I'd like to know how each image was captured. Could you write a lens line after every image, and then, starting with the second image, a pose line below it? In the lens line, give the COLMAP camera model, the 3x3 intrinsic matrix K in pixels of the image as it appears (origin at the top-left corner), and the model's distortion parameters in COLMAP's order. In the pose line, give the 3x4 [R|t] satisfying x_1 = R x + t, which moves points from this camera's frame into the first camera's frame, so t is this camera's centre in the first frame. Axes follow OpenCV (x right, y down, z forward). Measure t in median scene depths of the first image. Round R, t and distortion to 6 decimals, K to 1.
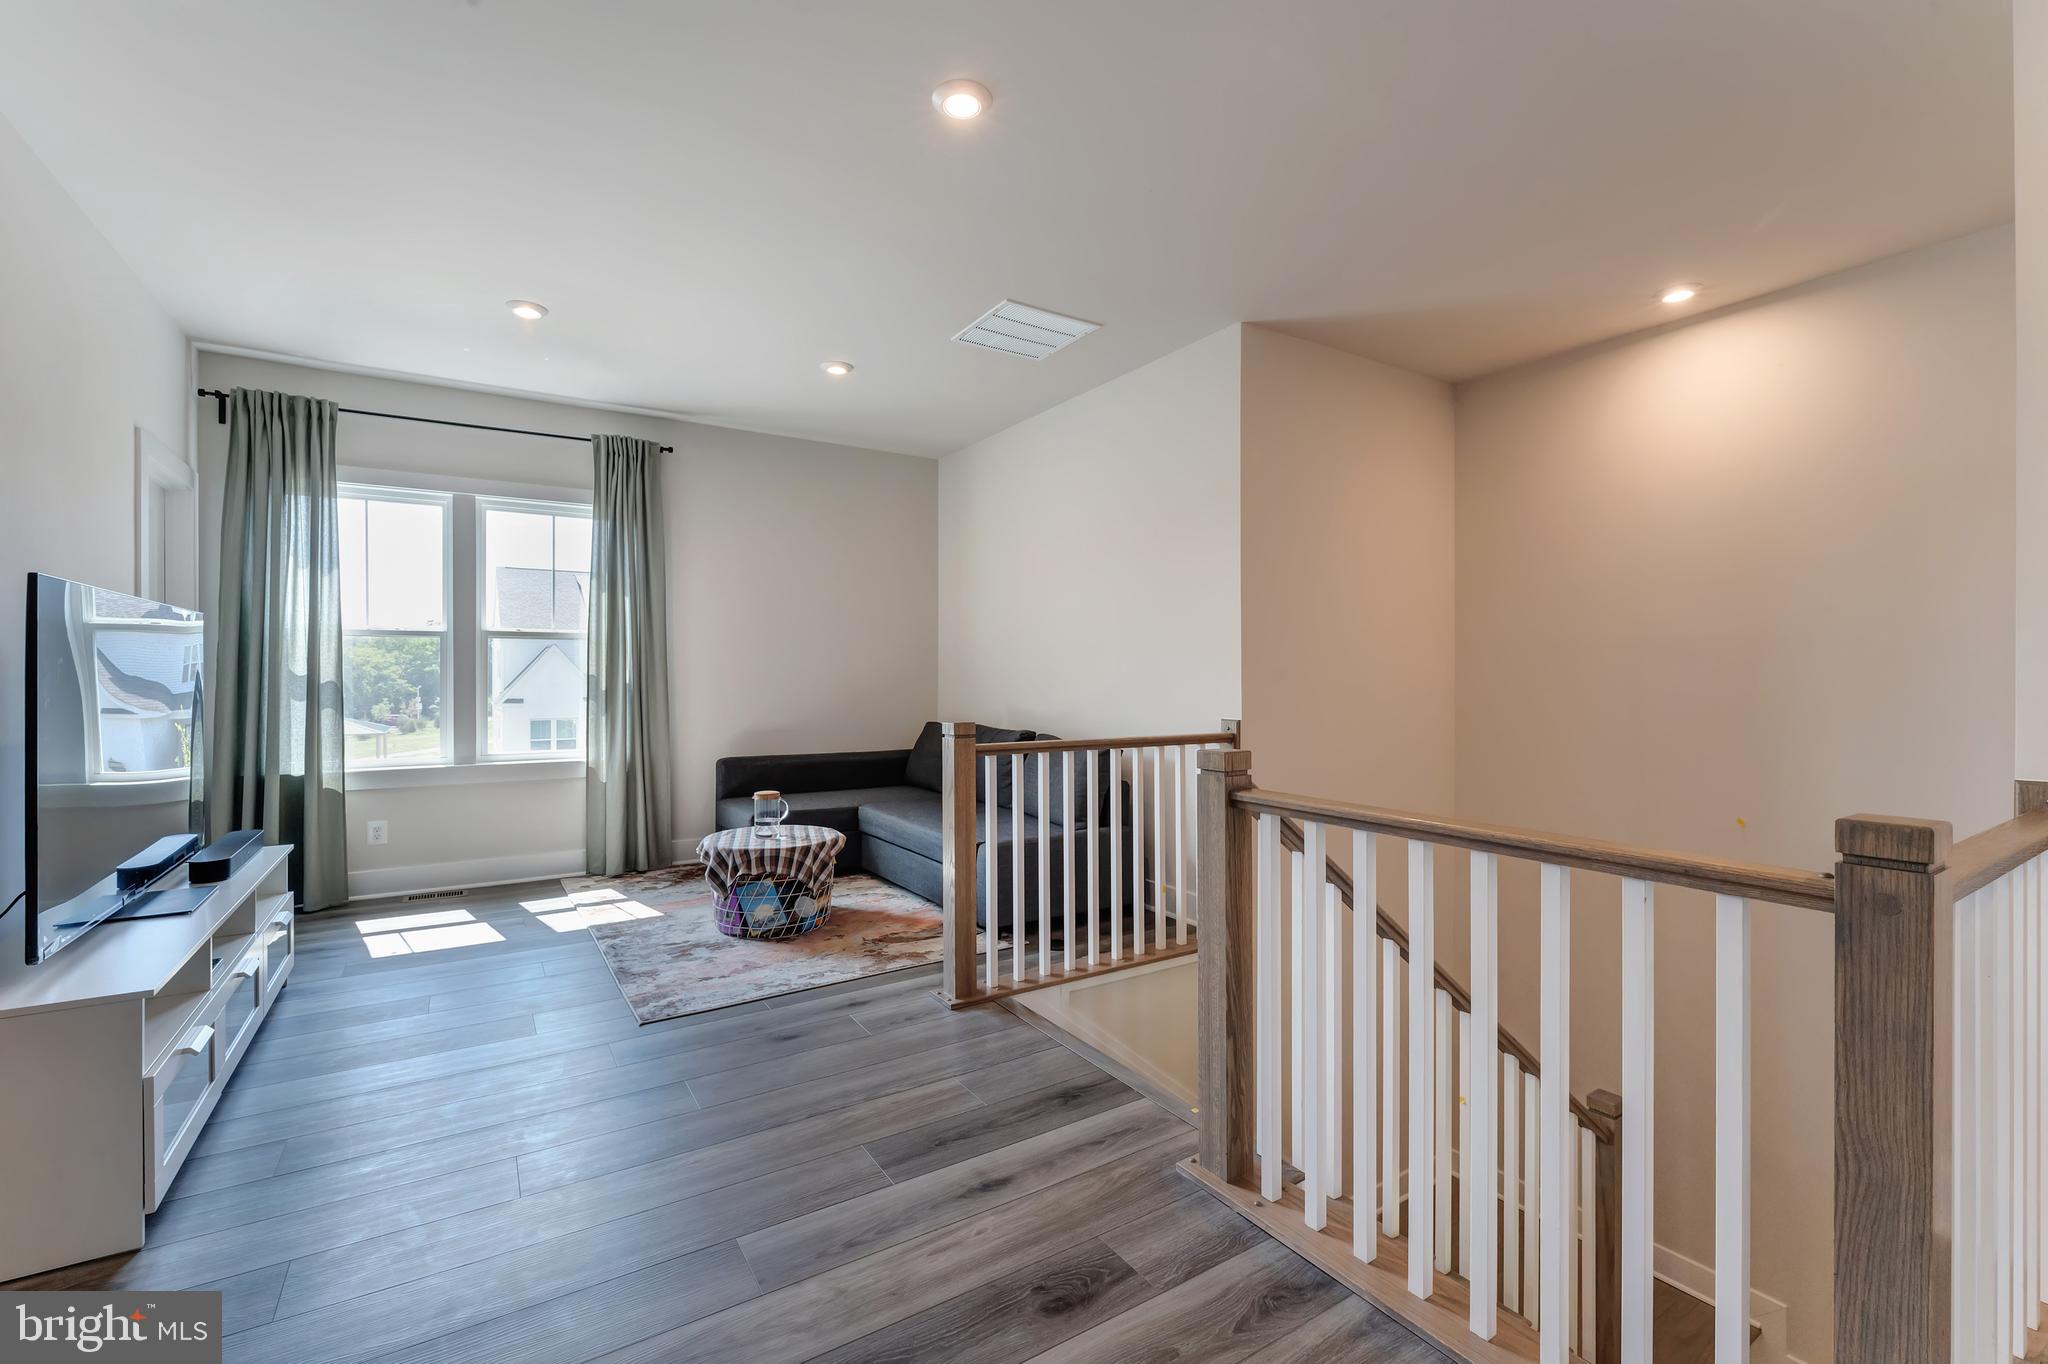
lens RADIAL K [[841.7, 0, 1015.6], [0, 841.7, 685.7], [0, 0, 1]] dist [0.001430, -0.000140]
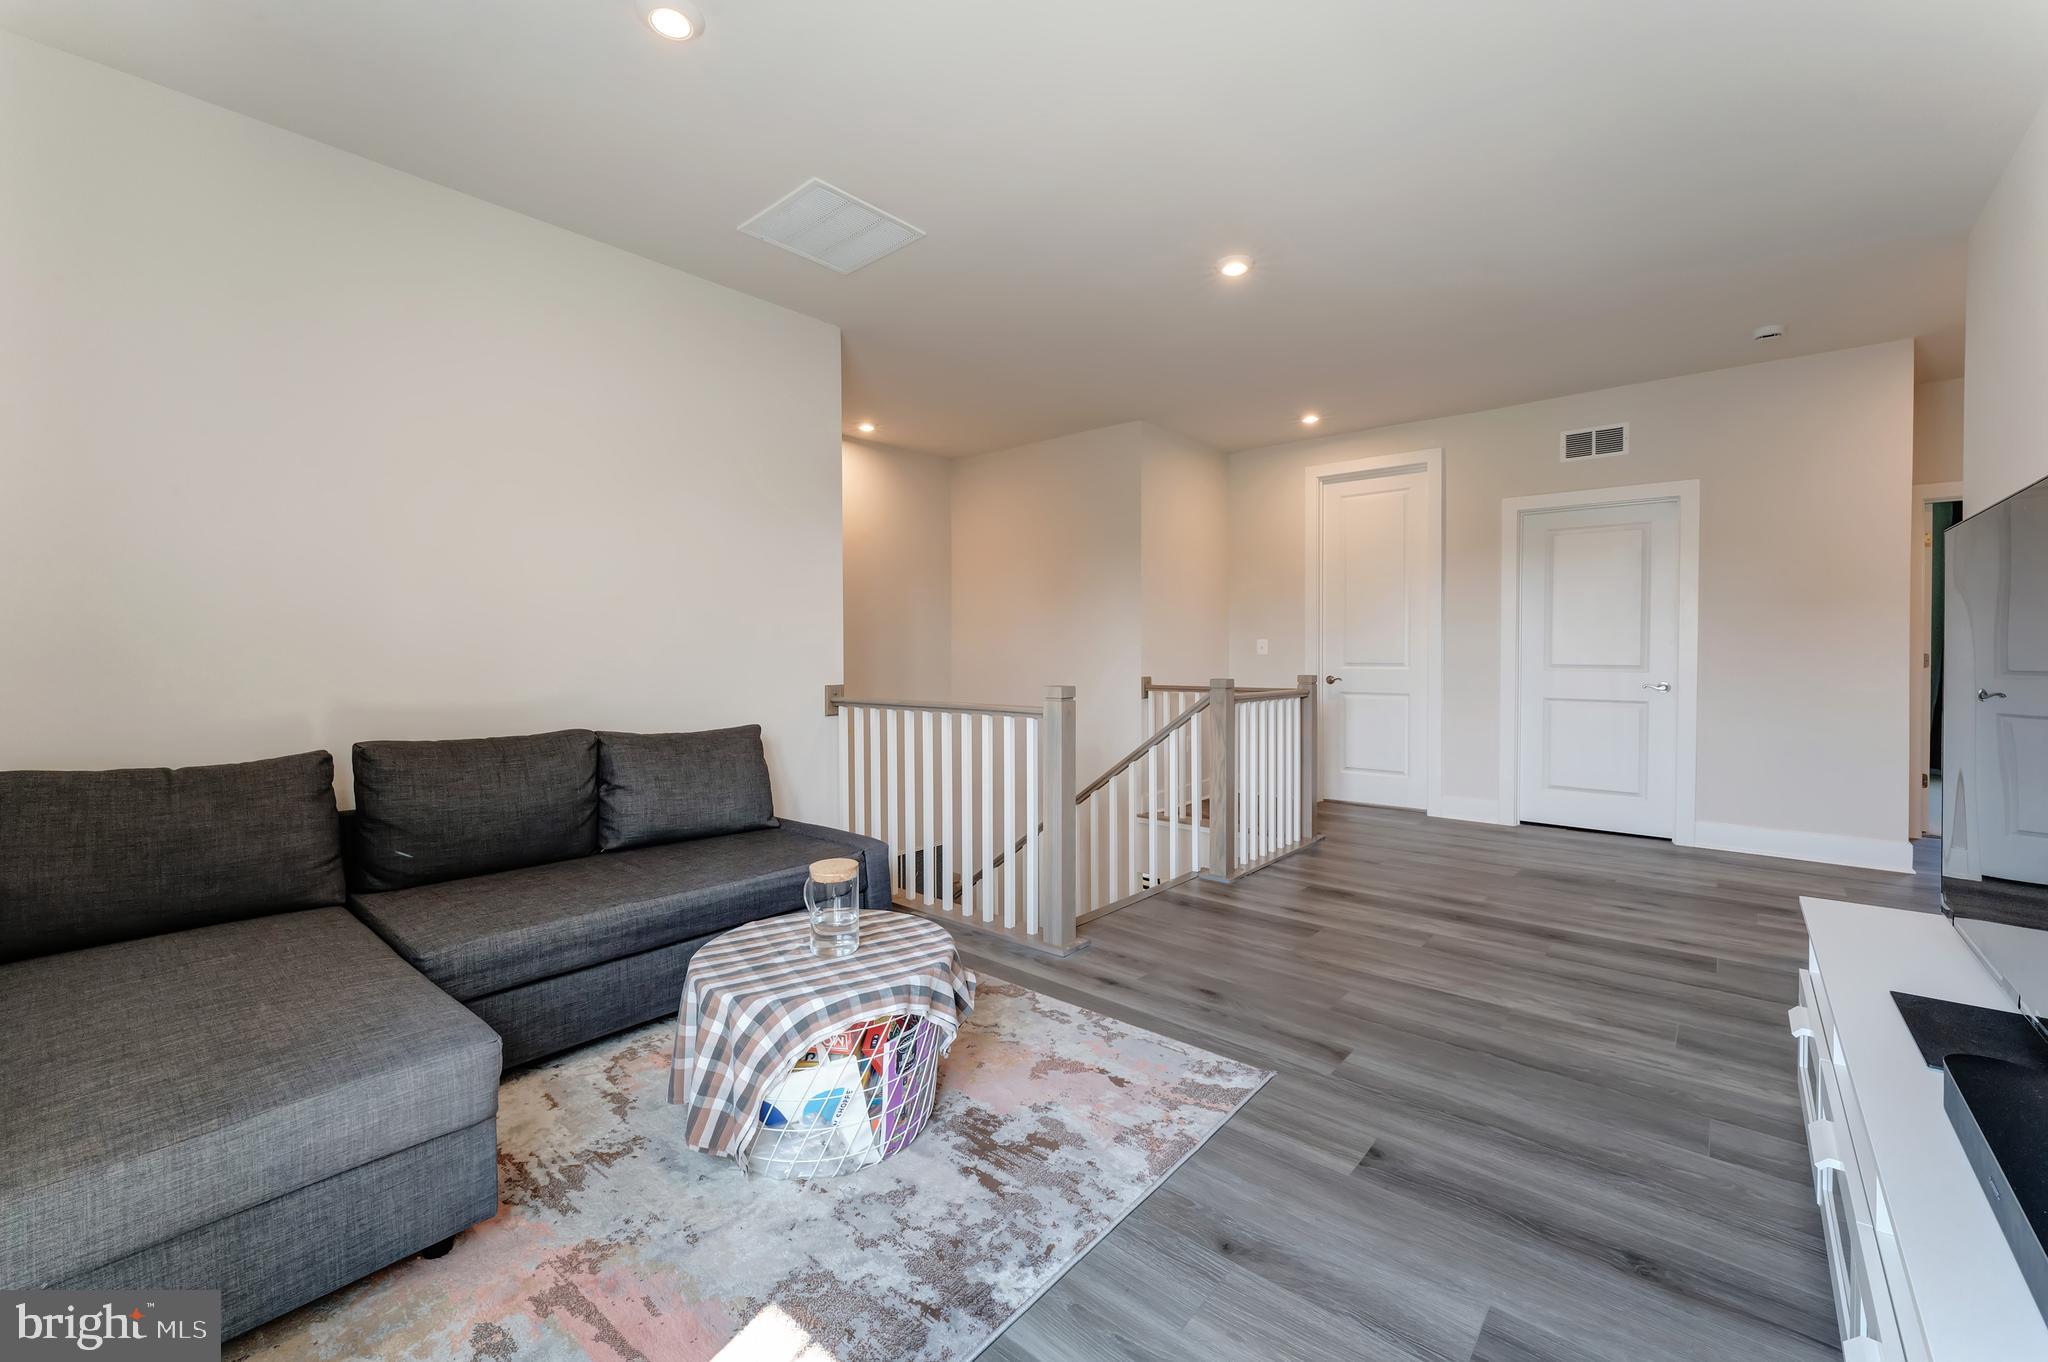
lens RADIAL K [[832.5, 0, 1016.8], [0, 832.5, 671.9], [0, 0, 1]] dist [0.003710, 0.000222]
pose [[-0.282149, -0.020117, 0.959160, -0.905290], [0.008772, 0.999684, 0.023547, 0.005343], [-0.959330, 0.015058, -0.281883, 1.169477]]
